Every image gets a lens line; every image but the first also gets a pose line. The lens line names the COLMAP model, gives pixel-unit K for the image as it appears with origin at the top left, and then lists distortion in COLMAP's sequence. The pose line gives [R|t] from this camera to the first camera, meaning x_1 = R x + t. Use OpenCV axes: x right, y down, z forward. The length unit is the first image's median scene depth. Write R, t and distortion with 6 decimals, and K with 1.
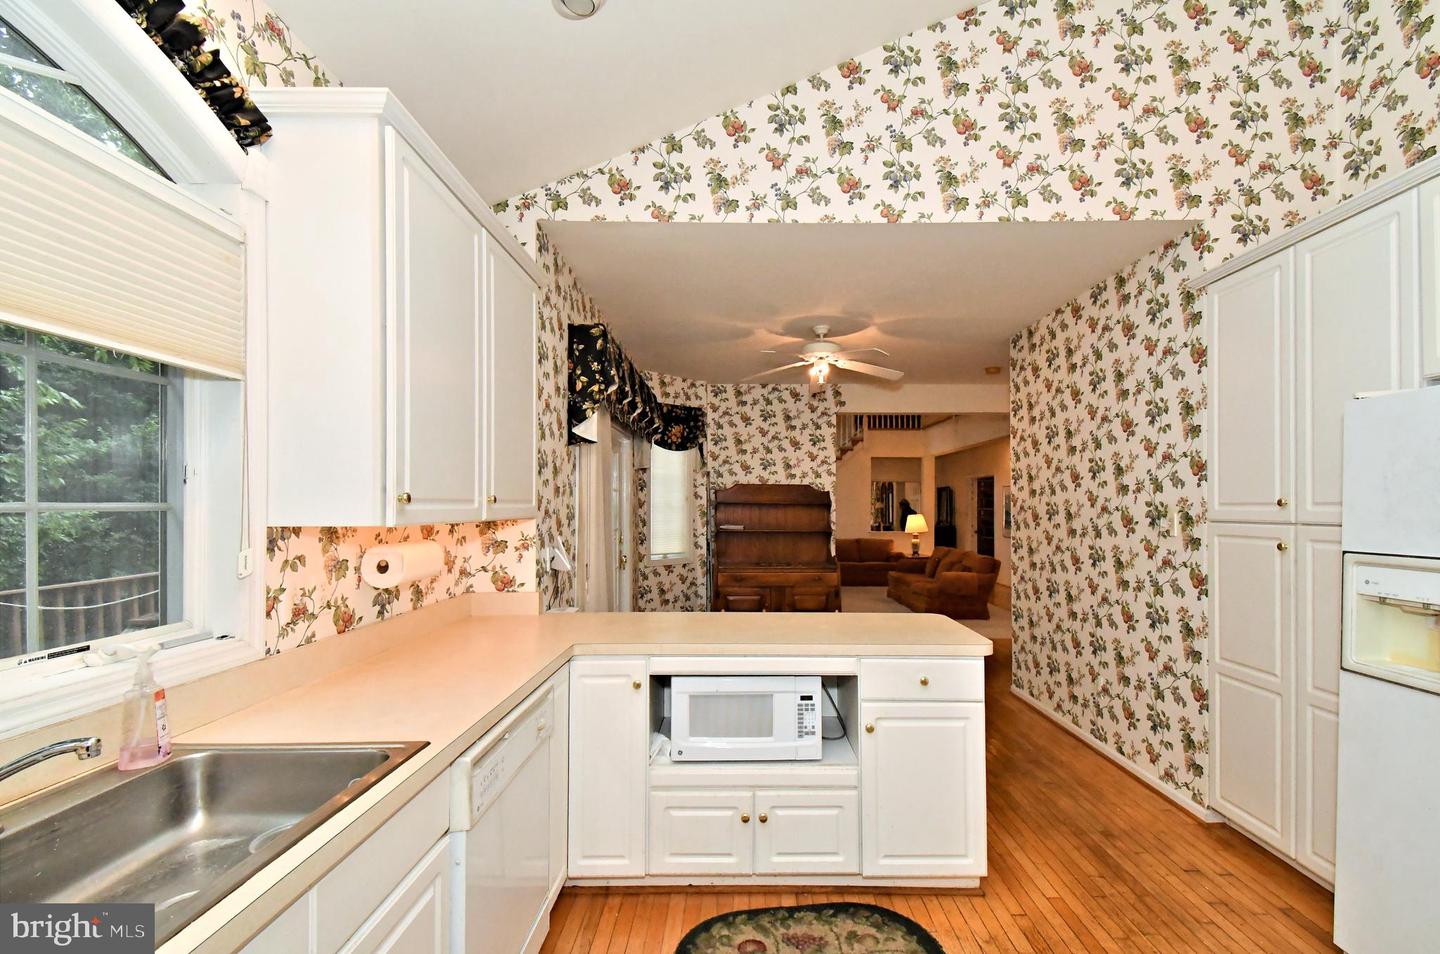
lens RADIAL K [[615.3, 0, 739.7], [0, 615.3, 495.0], [0, 0, 1]] dist [0.026968, -0.014532]
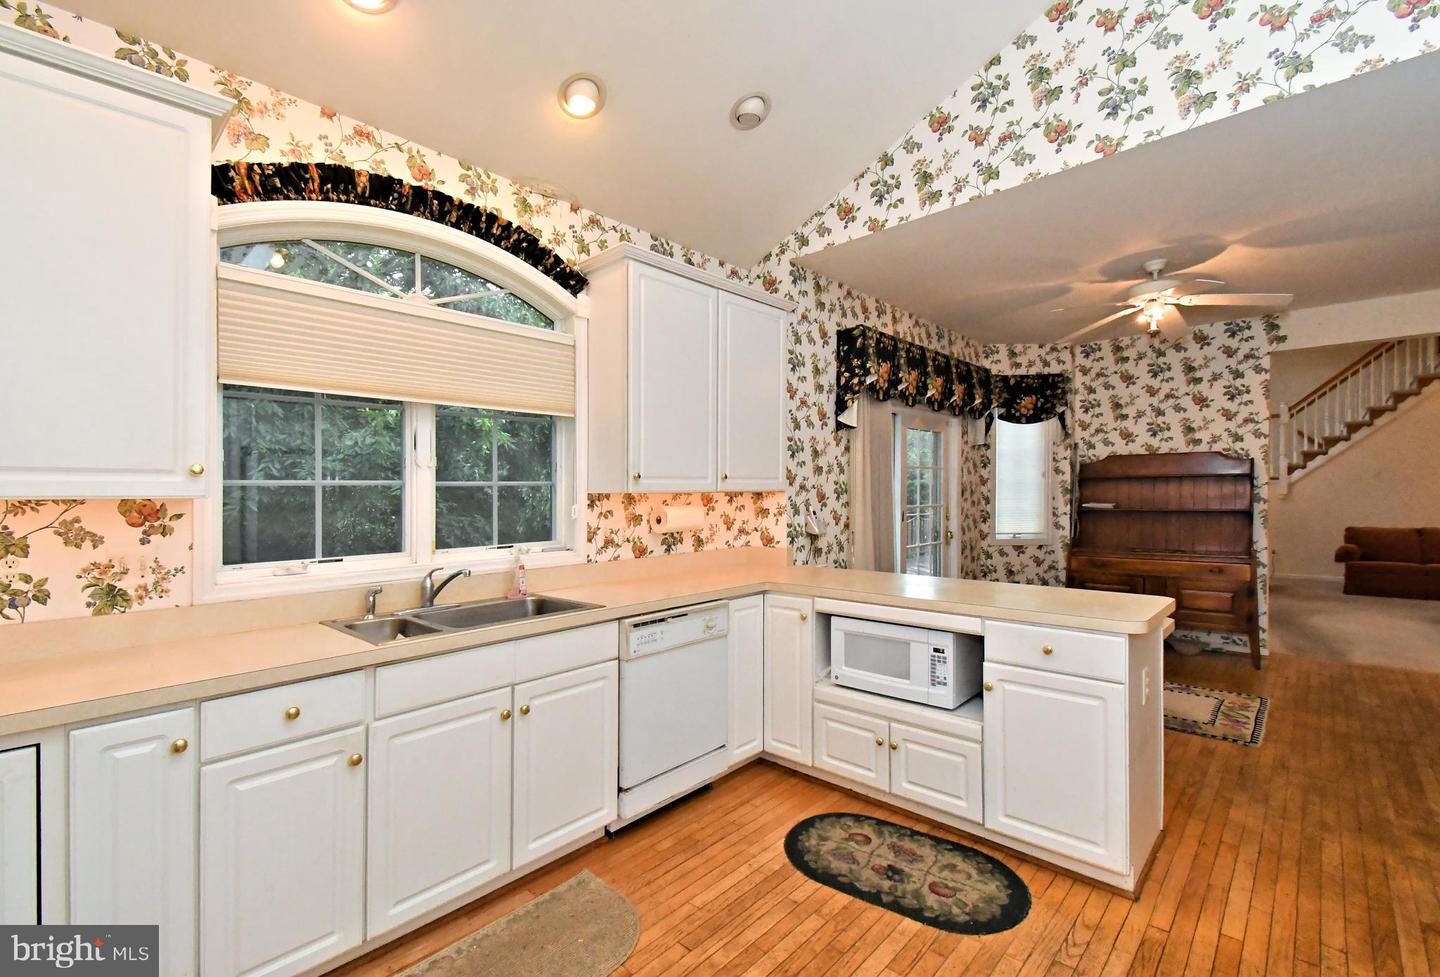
lens RADIAL K [[640.2, 0, 723.9], [0, 640.2, 472.8], [0, 0, 1]] dist [0.003157, -0.005398]
pose [[0.719651, -0.036119, -0.693395, 0.477243], [0.027921, 0.999344, -0.023078, 0.024800], [0.693774, -0.002753, 0.720188, -0.053736]]
